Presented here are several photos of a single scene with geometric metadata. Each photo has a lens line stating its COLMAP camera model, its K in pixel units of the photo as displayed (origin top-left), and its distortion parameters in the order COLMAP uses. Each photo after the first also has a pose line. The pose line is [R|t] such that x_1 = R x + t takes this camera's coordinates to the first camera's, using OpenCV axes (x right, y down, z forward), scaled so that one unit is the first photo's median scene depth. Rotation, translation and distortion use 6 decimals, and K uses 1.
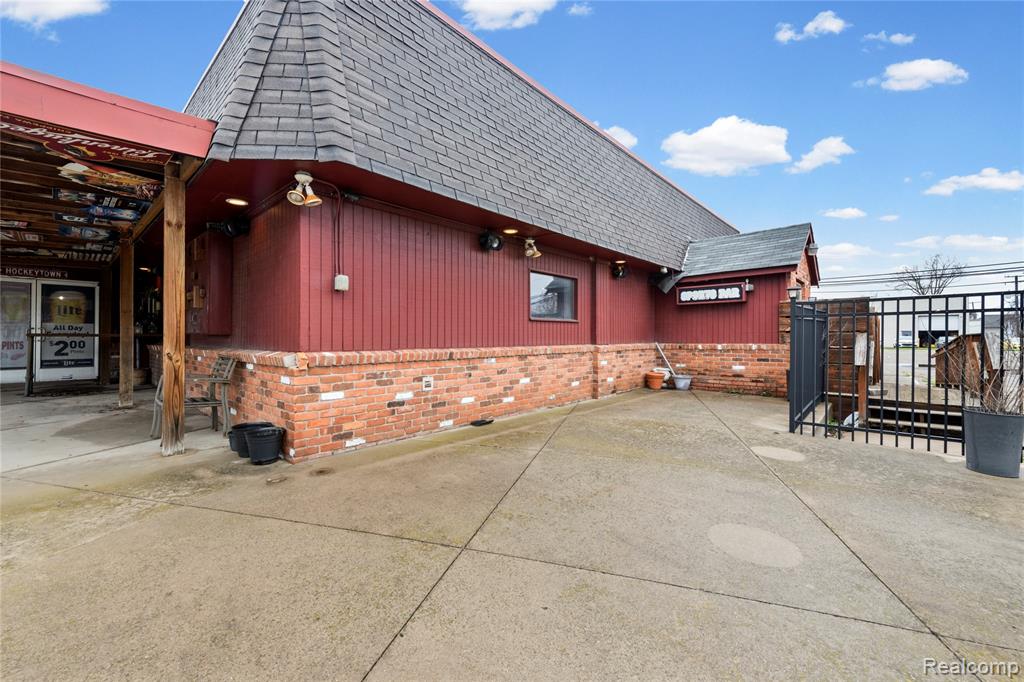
lens RADIAL K [[409.3, 0, 506.1], [0, 409.3, 334.6], [0, 0, 1]] dist [0.000685, -0.000154]
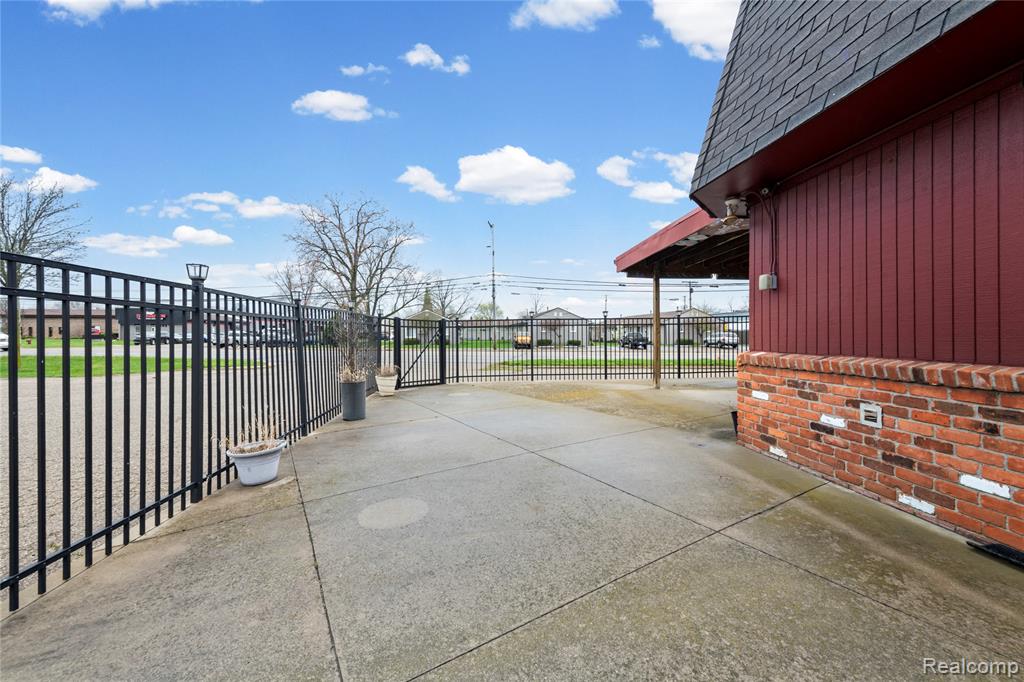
lens RADIAL K [[409.3, 0, 508.0], [0, 409.3, 339.3], [0, 0, 1]] dist [0.000685, -0.000154]
pose [[-0.670016, 0.008743, -0.742296, 0.697490], [0.003432, 0.999956, 0.008679, -0.000060], [0.742339, 0.003267, -0.670016, 1.131193]]
